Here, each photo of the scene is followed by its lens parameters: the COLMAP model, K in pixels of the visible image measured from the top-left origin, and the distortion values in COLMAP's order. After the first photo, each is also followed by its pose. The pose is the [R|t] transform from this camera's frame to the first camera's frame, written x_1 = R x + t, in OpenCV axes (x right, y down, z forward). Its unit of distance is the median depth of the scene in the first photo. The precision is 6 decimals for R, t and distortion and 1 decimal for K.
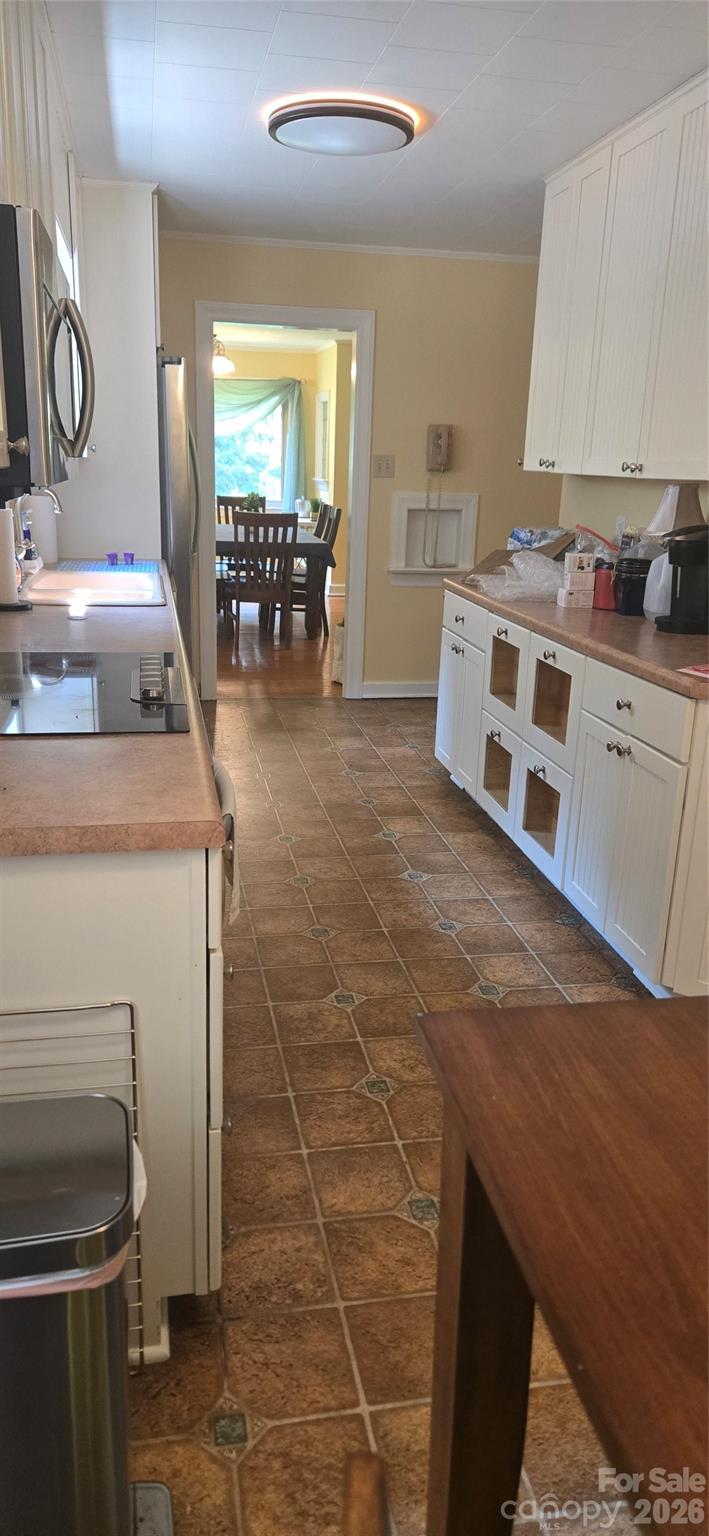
lens RADIAL K [[1033.5, 0, 354.5], [0, 1033.5, 768.0], [0, 0, 1]] dist [0.000669, -0.001310]
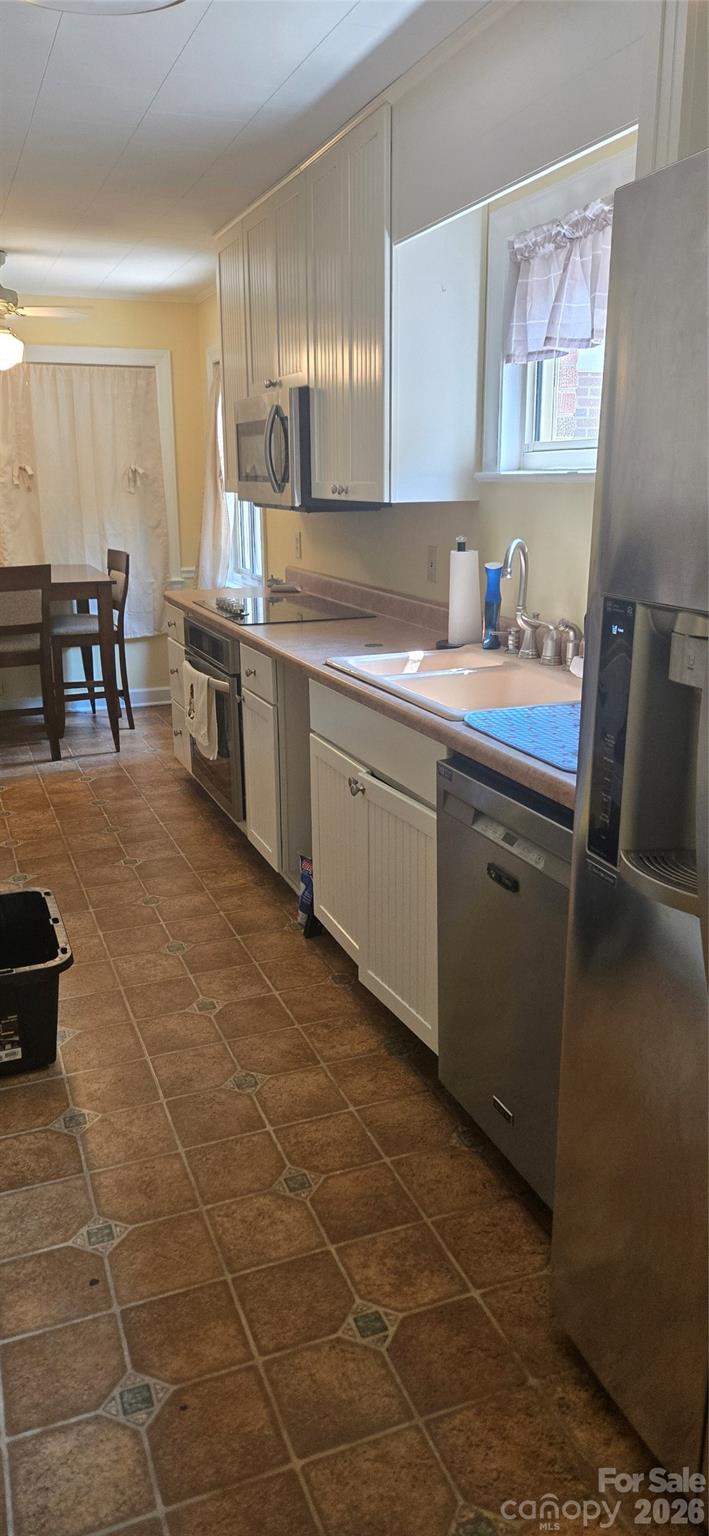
lens RADIAL K [[1033.5, 0, 354.5], [0, 1033.5, 768.0], [0, 0, 1]] dist [0.000669, -0.001310]
pose [[-0.984612, 0.018638, -0.173760, 0.124153], [-0.075531, 0.851247, 0.519302, -0.477228], [0.157591, 0.524435, -0.836740, 1.578891]]
